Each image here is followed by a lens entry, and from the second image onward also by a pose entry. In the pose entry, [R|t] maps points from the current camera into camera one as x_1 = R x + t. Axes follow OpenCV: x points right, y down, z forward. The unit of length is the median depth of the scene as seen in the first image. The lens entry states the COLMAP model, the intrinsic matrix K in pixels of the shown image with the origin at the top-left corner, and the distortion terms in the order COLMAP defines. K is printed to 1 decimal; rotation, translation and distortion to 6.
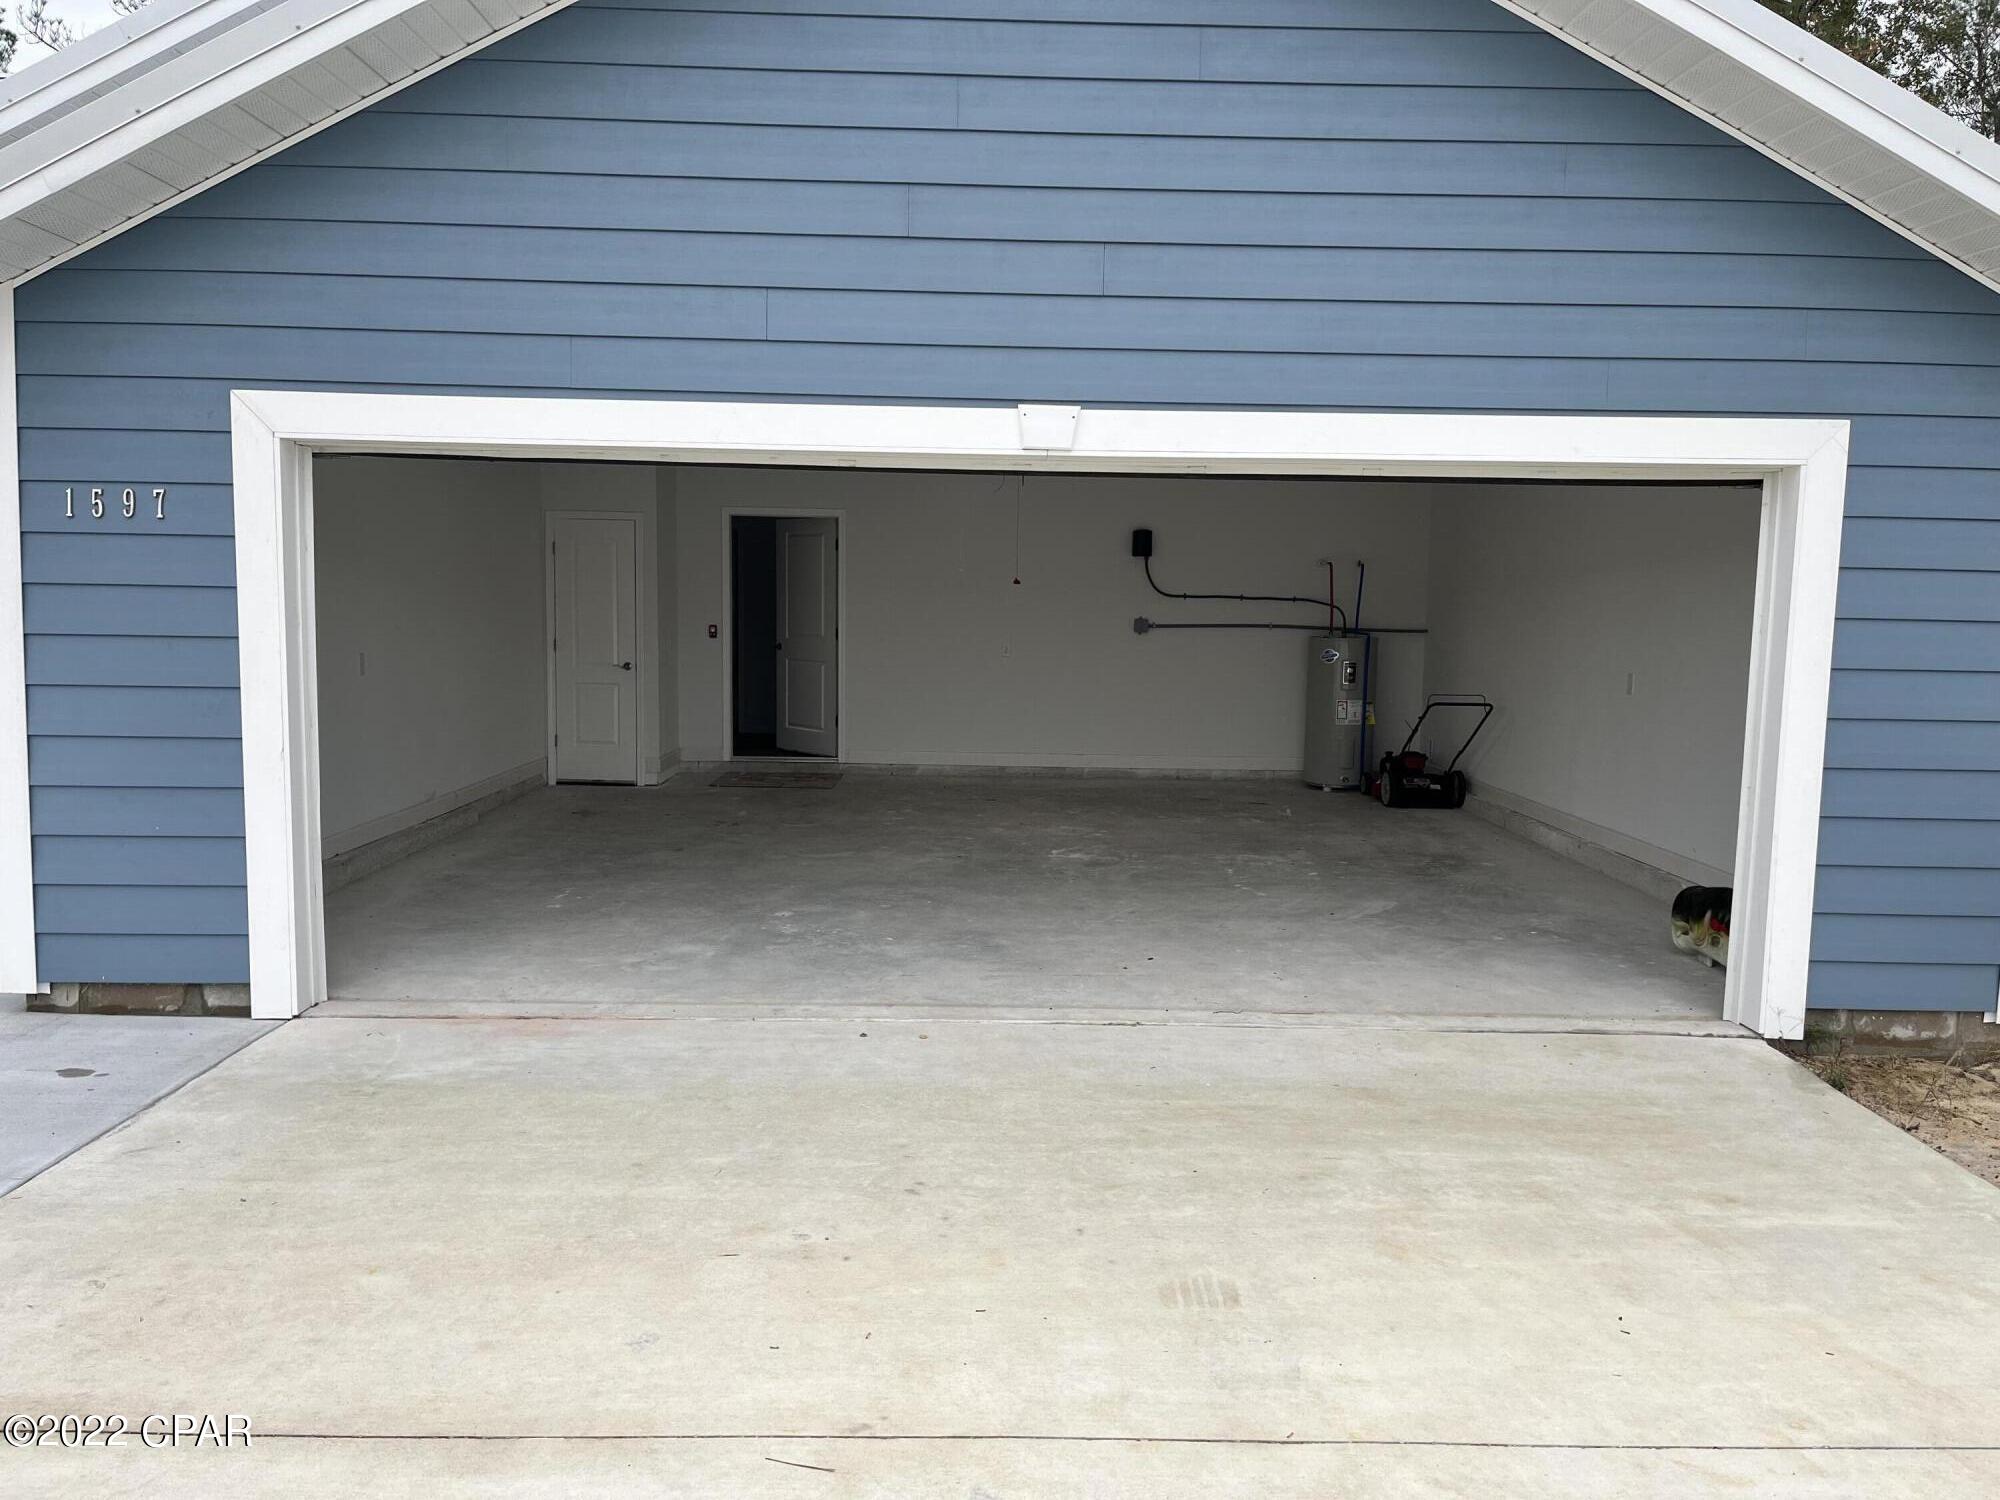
lens RADIAL K [[1489.2, 0, 1000.0], [0, 1489.2, 750.0], [0, 0, 1]] dist [0.069171, -0.098003]
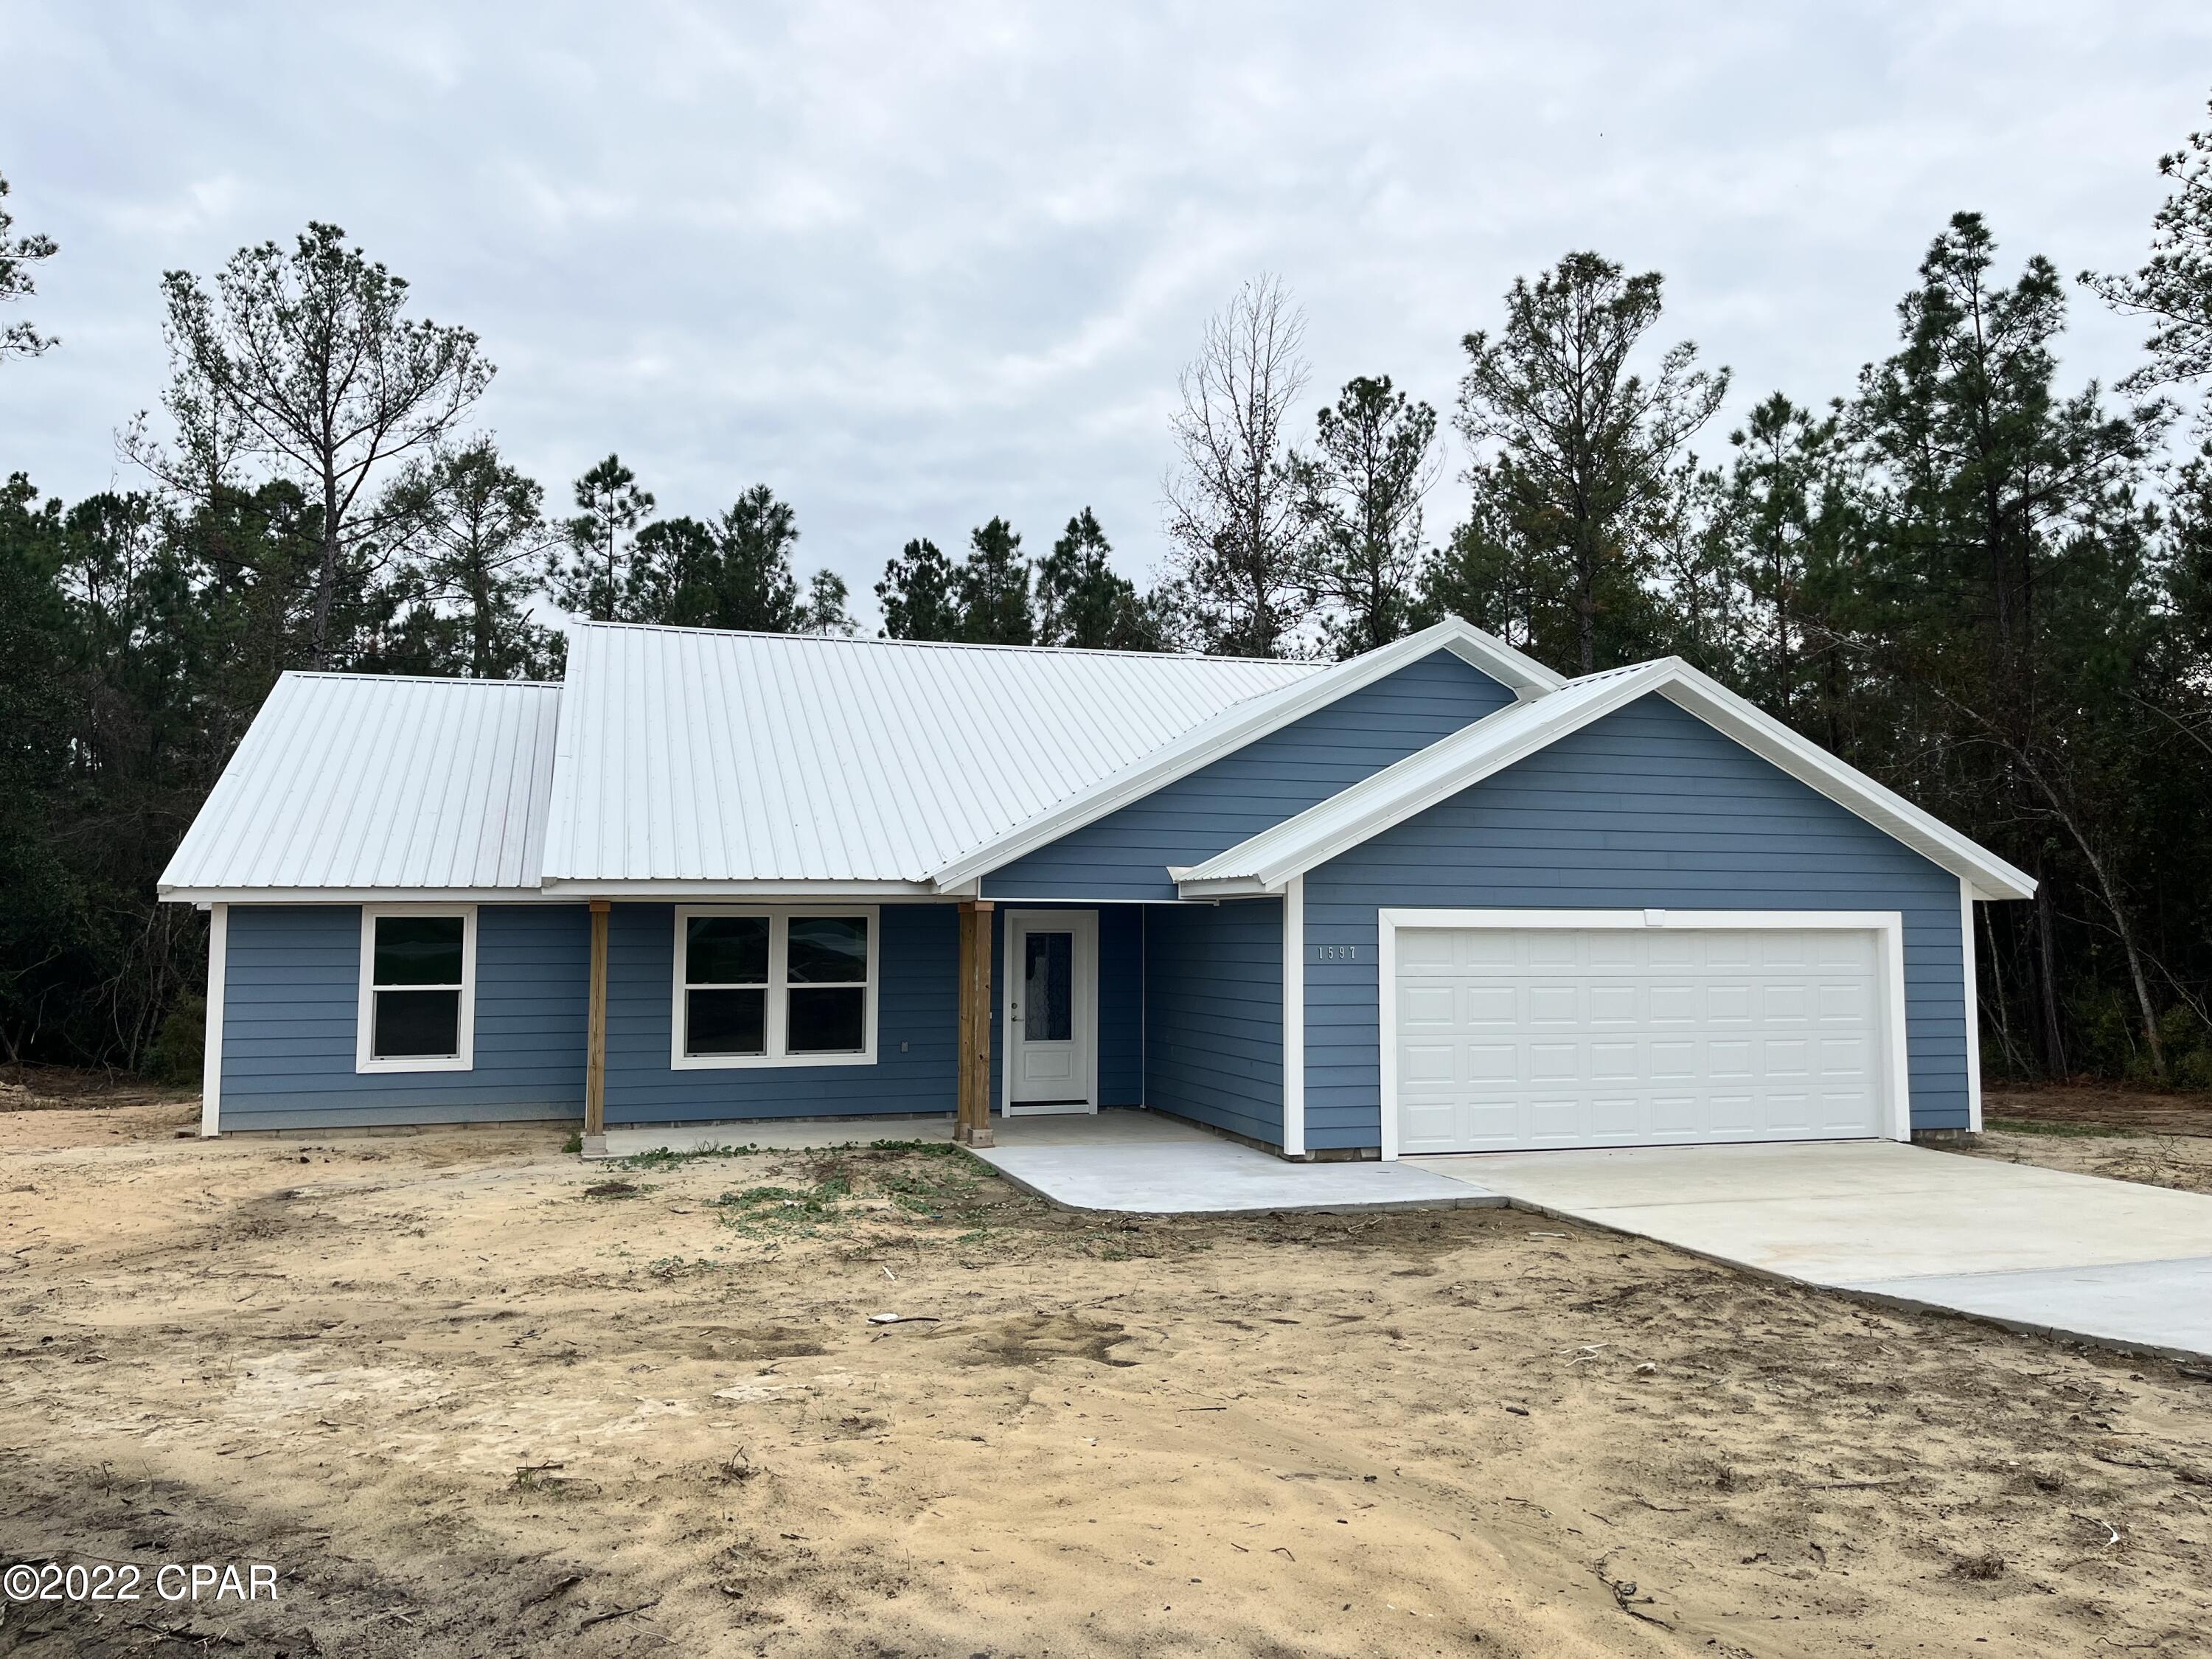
lens RADIAL K [[1647.0, 0, 1106.0], [0, 1647.0, 829.5], [0, 0, 1]] dist [0.069171, -0.098003]
pose [[0.961493, 0.000917, 0.274827, -1.735116], [0.045597, 0.985603, -0.162810, 0.067056], [-0.271020, 0.169072, 0.947609, -1.579809]]
